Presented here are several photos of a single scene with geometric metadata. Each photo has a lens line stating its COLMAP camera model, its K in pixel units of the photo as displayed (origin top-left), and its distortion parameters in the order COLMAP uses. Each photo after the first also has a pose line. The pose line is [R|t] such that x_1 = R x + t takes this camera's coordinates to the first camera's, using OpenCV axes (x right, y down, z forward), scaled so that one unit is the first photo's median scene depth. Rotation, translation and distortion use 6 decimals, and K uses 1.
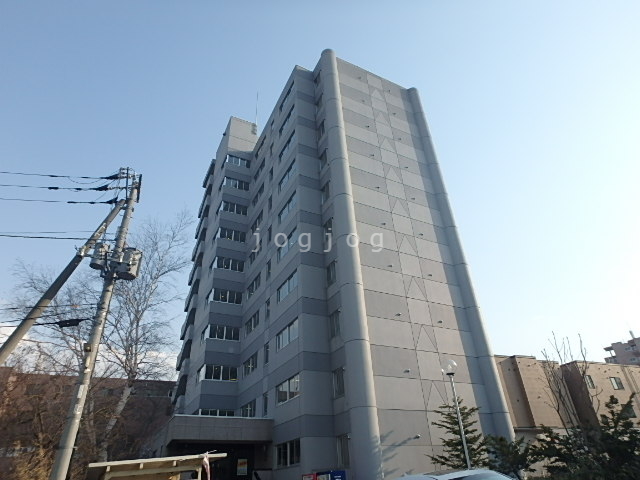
lens RADIAL K [[398.7, 0, 321.1], [0, 398.7, 245.0], [0, 0, 1]] dist [-0.024023, -0.000322]
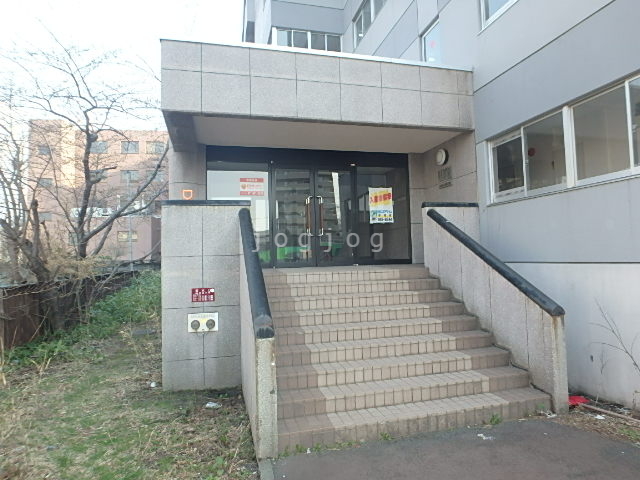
lens RADIAL K [[398.7, 0, 320.3], [0, 398.7, 239.3], [0, 0, 1]] dist [-0.024023, -0.000322]
pose [[0.972703, 0.005556, -0.231989, -0.137648], [0.115014, 0.856741, 0.502759, 0.316911], [0.201548, -0.515717, 0.832715, 0.525798]]
